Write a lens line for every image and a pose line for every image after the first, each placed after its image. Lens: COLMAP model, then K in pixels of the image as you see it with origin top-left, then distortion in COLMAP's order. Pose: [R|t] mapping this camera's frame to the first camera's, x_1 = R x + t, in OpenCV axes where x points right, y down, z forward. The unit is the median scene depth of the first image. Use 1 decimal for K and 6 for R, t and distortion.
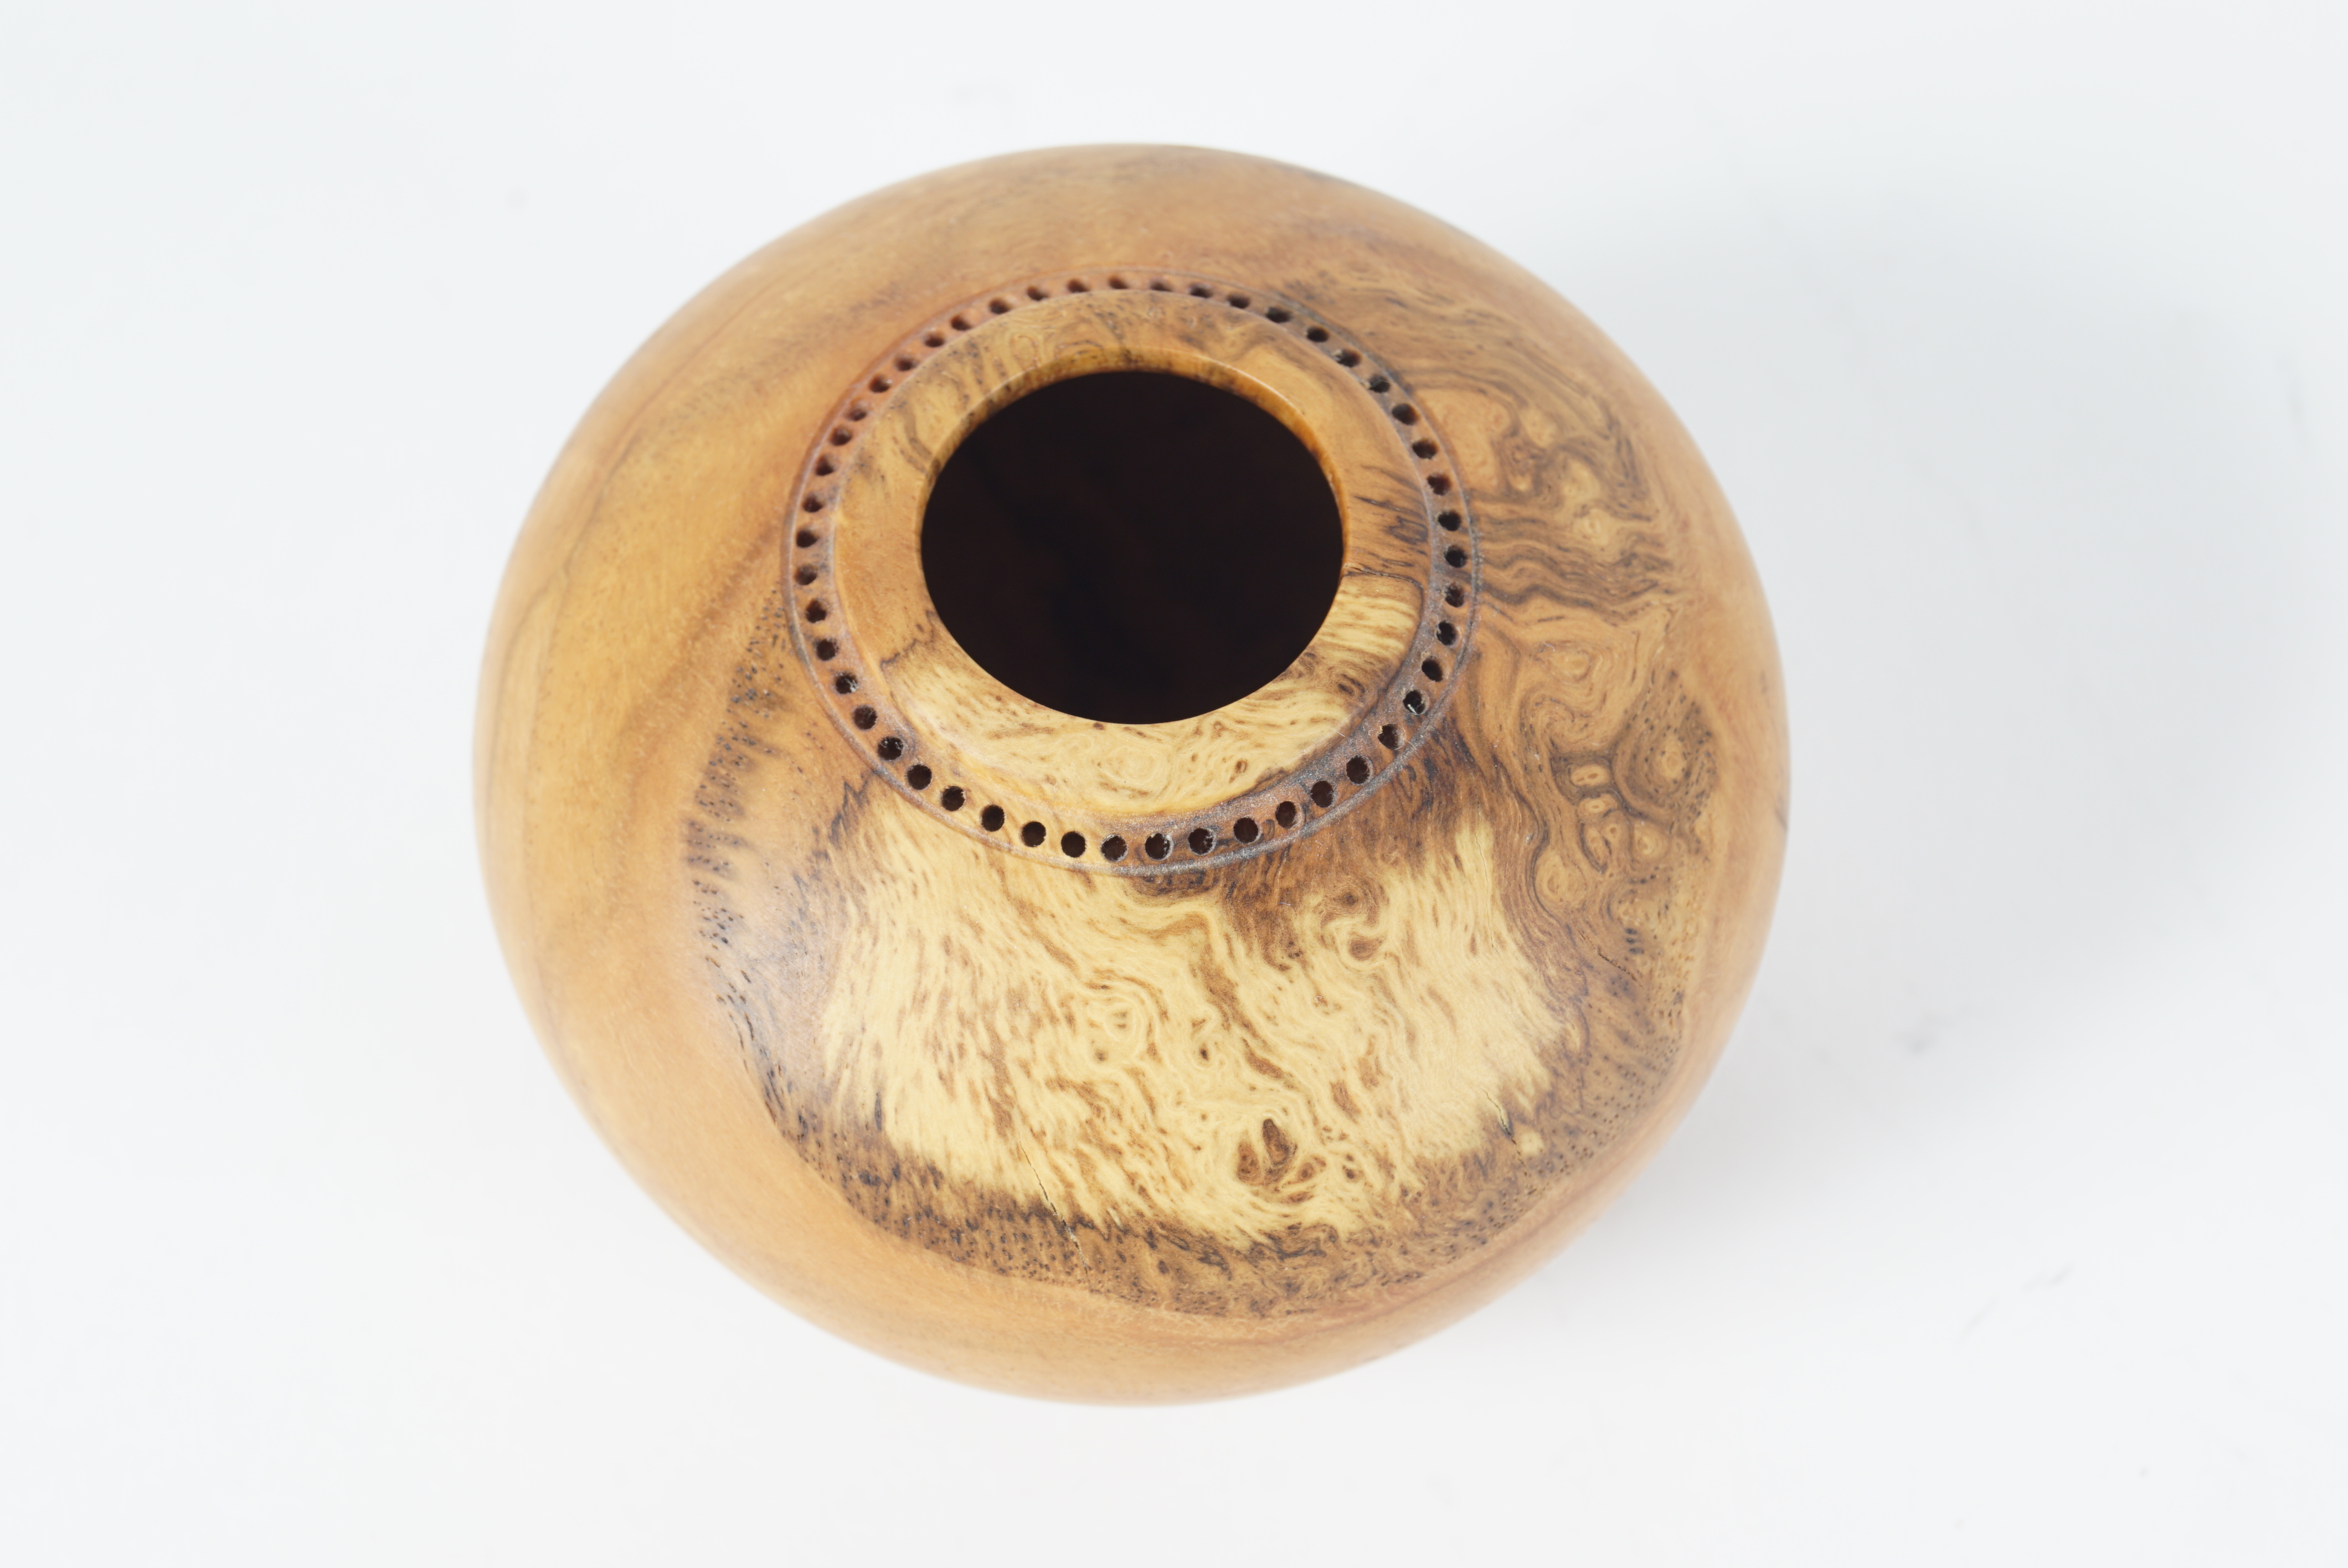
lens RADIAL K [[4499.9, 0, 1174.5], [0, 4499.9, 783.6], [0, 0, 1]] dist [-0.016352, 0.000000]
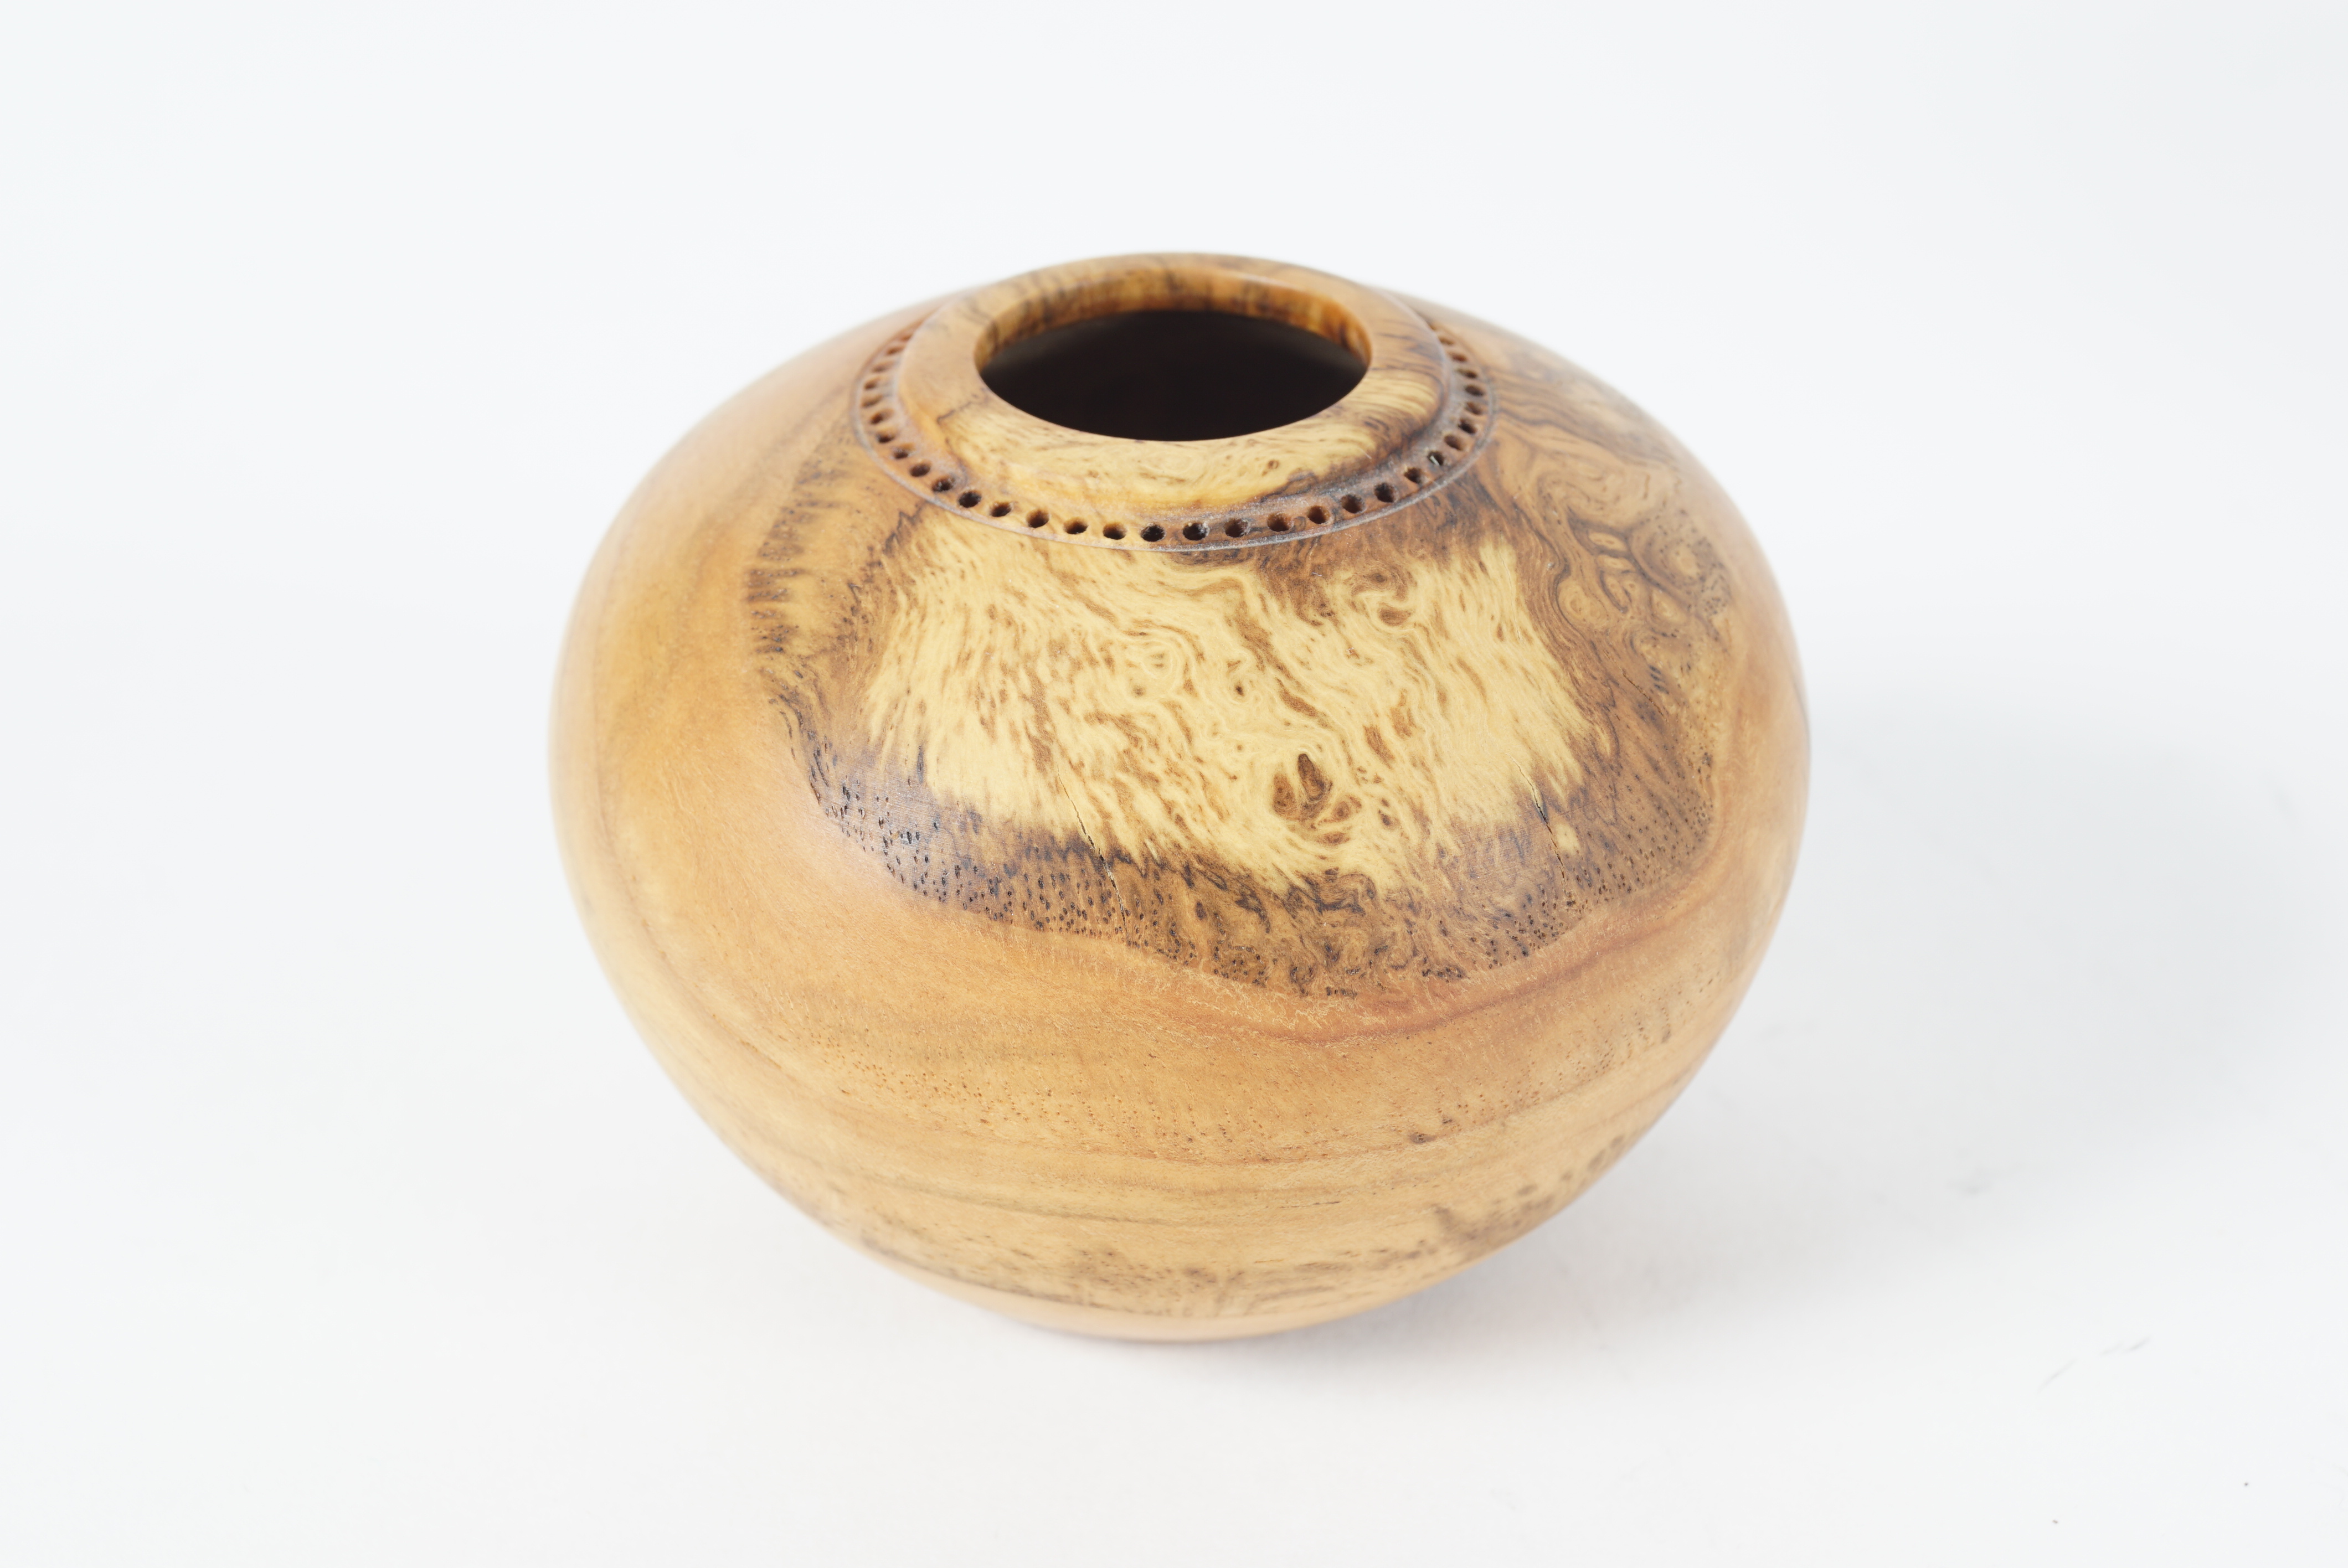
lens RADIAL K [[4158.9, 0, 1172.7], [0, 4158.9, 783.7], [0, 0, 1]] dist [0.002234, 0.000000]
pose [[0.999679, -0.010239, -0.023194, 0.012979], [-0.002979, 0.861034, -0.508539, 0.553482], [0.025178, 0.508445, 0.860726, 0.192878]]
